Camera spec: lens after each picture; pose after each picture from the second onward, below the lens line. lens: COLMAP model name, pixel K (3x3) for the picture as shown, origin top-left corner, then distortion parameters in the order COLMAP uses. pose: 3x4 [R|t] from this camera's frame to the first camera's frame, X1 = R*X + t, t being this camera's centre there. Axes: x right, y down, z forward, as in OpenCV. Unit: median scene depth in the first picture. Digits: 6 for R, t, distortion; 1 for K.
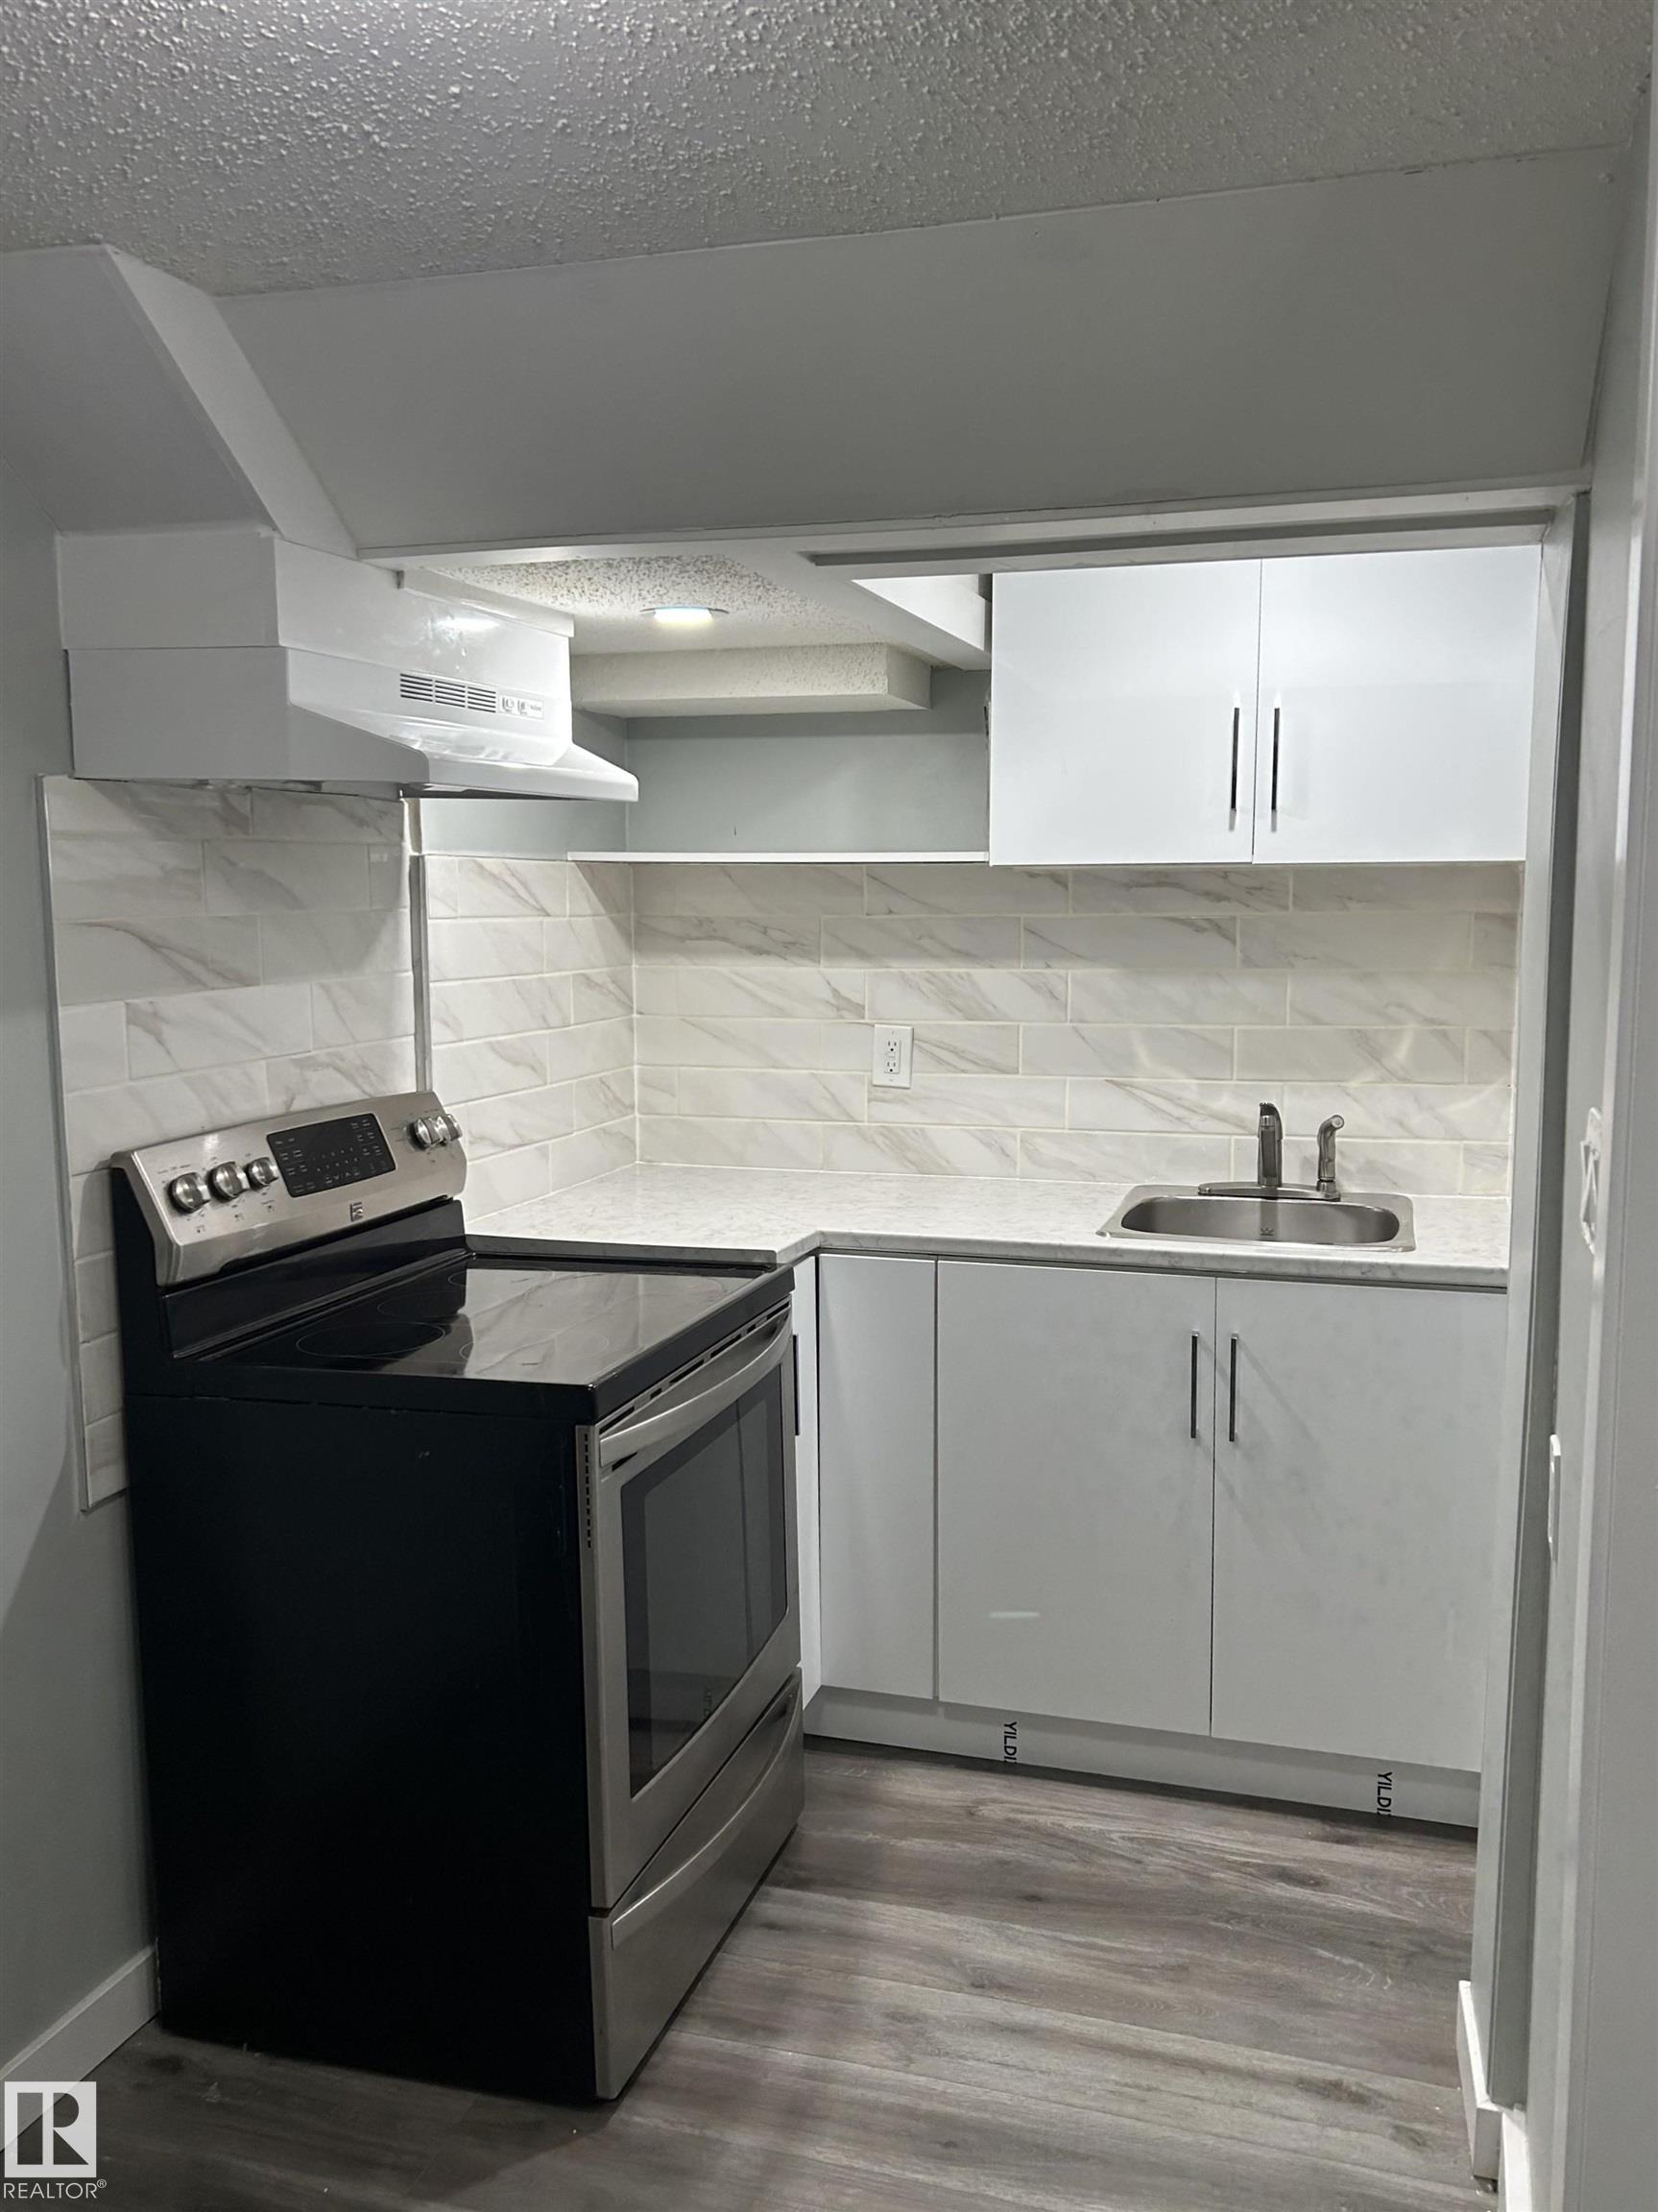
lens RADIAL K [[1828.7, 0, 832.9], [0, 1828.7, 1098.9], [0, 0, 1]] dist [0.053001, -0.019465]
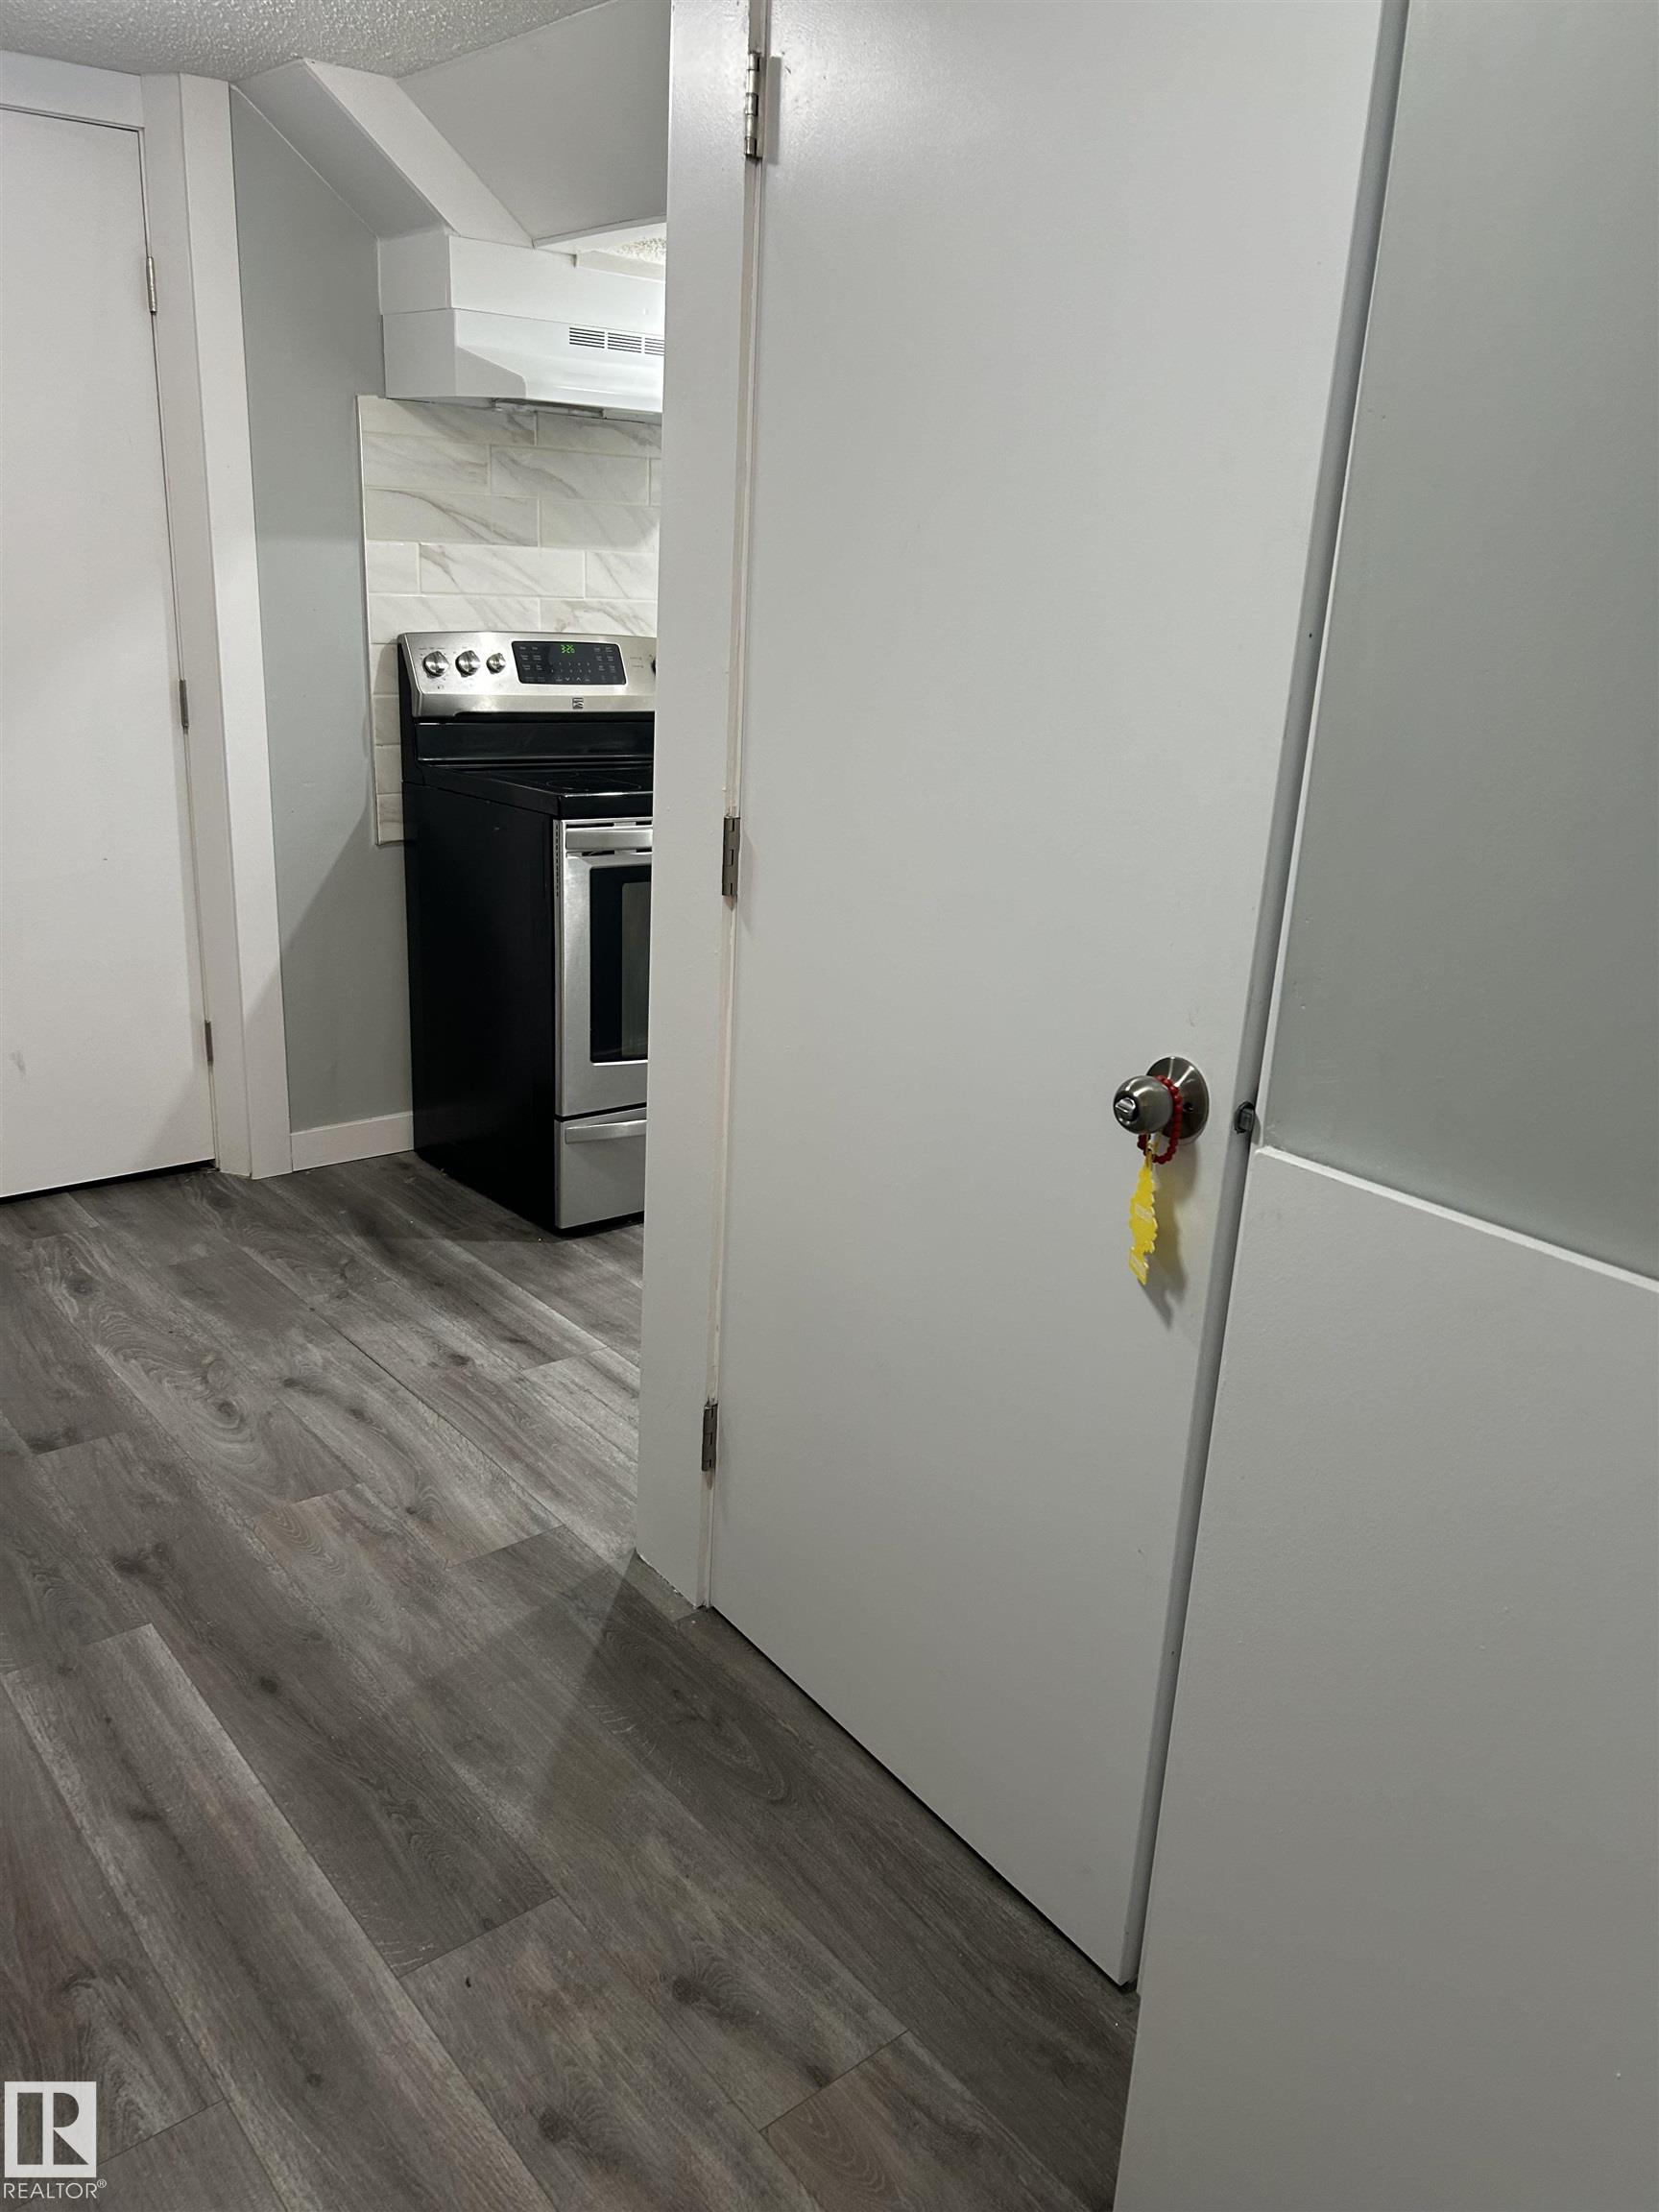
lens RADIAL K [[1697.7, 0, 827.6], [0, 1697.7, 1114.3], [0, 0, 1]] dist [0.014677, -0.005670]
pose [[0.834052, 0.210811, -0.509819, 0.793498], [-0.116748, 0.970628, 0.210360, 0.079306], [0.539191, -0.115931, 0.834166, -0.135313]]
